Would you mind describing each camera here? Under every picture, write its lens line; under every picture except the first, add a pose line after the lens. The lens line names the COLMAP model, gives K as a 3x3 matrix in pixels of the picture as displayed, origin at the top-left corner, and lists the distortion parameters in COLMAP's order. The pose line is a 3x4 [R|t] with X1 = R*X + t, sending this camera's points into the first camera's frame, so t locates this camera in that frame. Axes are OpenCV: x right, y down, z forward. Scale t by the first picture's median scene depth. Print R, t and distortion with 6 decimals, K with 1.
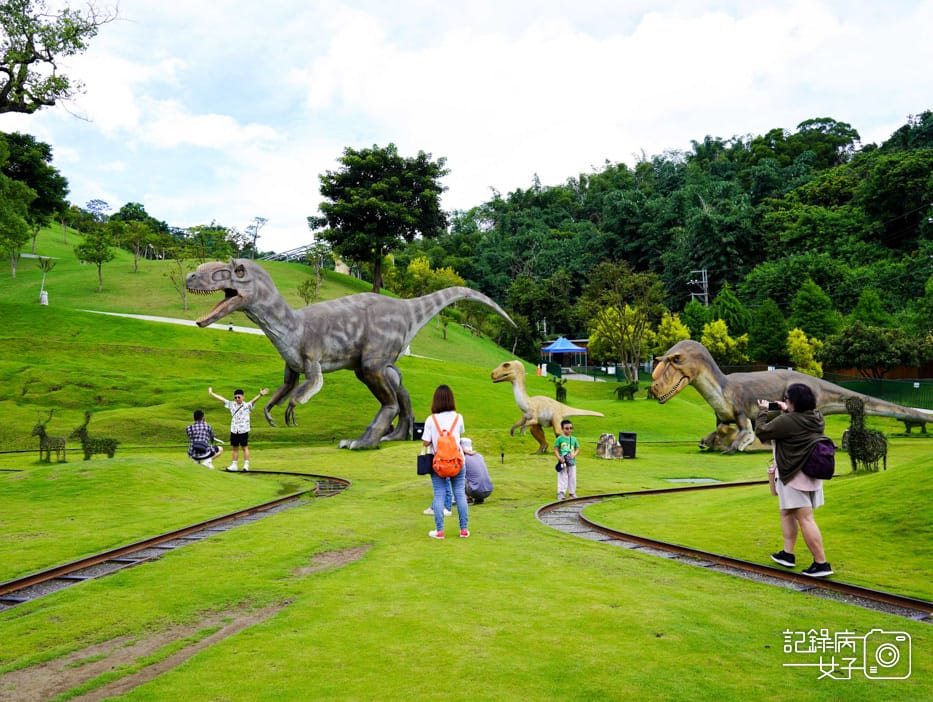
lens RADIAL K [[800.0, 0, 465.6], [0, 800.0, 351.4], [0, 0, 1]] dist [-0.009475, -0.007377]
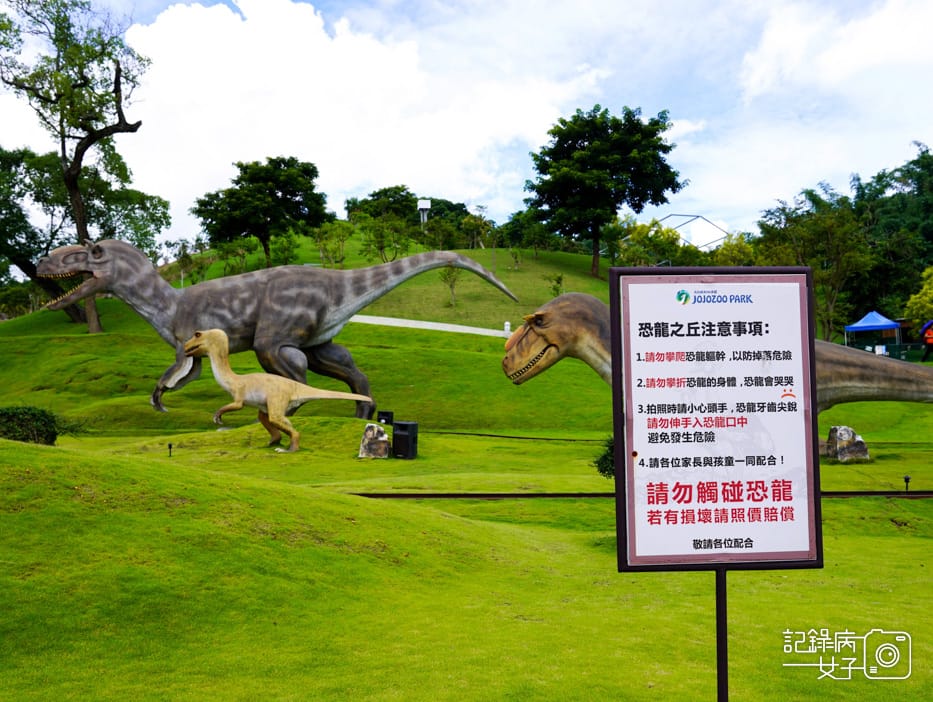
lens RADIAL K [[800.0, 0, 466.6], [0, 800.0, 350.5], [0, 0, 1]] dist [-0.009475, -0.007377]
pose [[0.857709, -0.030731, -0.513216, 0.558649], [0.032534, 0.999456, -0.005475, 0.037076], [0.513105, -0.012001, 0.858242, 0.363271]]
